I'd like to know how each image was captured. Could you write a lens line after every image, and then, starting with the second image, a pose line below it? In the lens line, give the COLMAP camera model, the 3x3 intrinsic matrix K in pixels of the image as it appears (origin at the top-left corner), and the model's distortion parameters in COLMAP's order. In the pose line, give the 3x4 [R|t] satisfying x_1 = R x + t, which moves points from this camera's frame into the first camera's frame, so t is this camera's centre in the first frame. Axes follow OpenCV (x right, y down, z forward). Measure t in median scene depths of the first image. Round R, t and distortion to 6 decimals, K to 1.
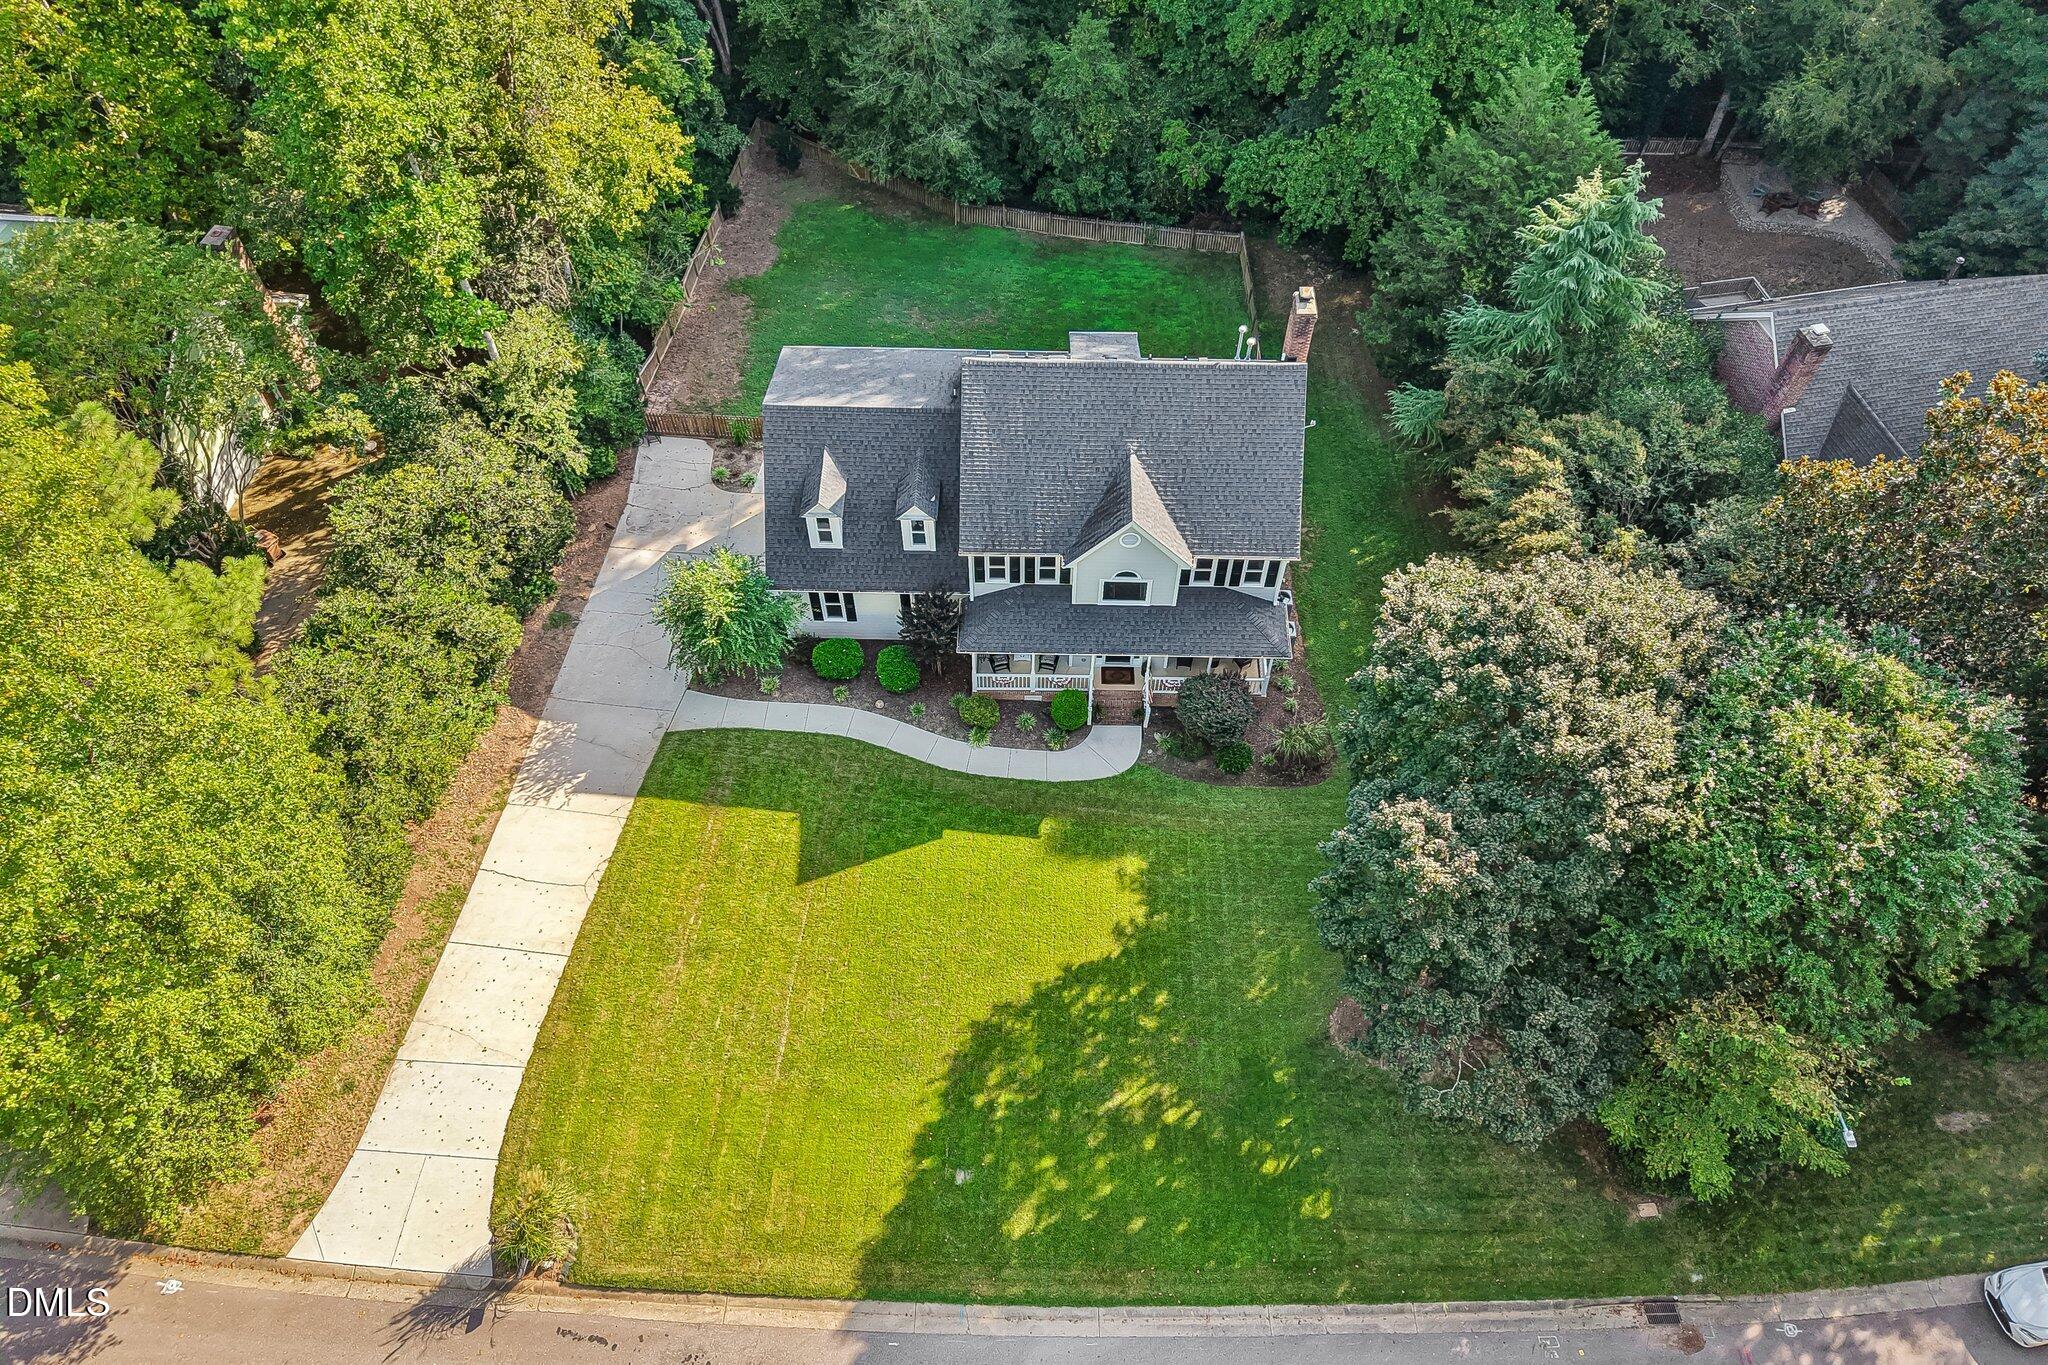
lens RADIAL K [[1380.9, 0, 1024.0], [0, 1380.9, 682.5], [0, 0, 1]] dist [0.007411, 0.003366]
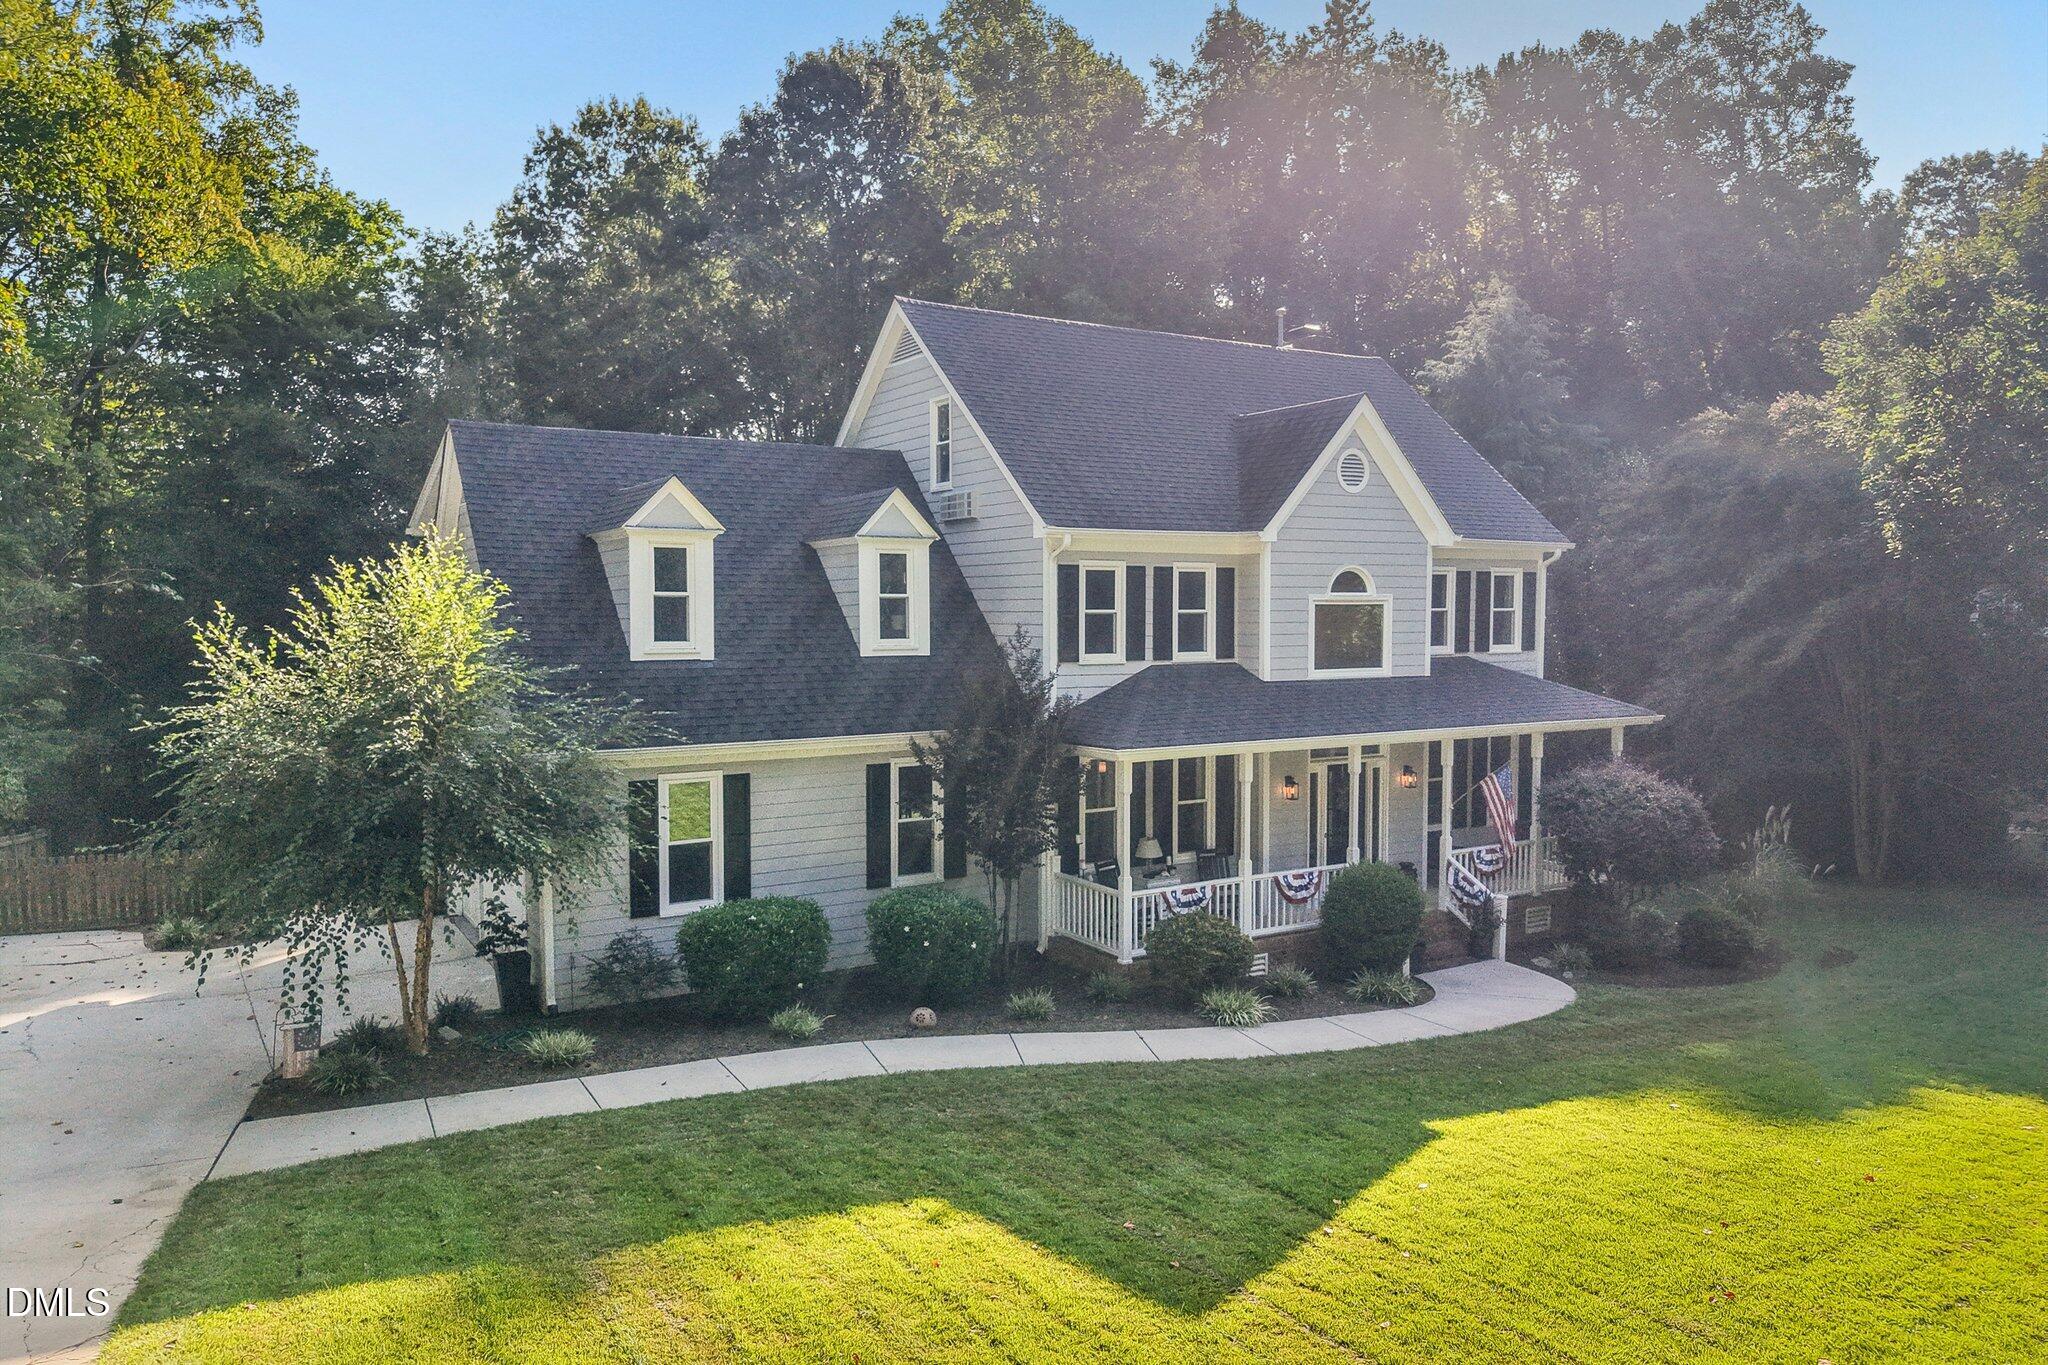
lens RADIAL K [[1383.5, 0, 1024.0], [0, 1383.5, 682.5], [0, 0, 1]] dist [0.011612, -0.002296]
pose [[0.844592, -0.036923, 0.534136, -0.278560], [0.434779, 0.629498, -0.643972, 0.203057], [-0.312460, 0.776124, 0.547722, 0.809876]]
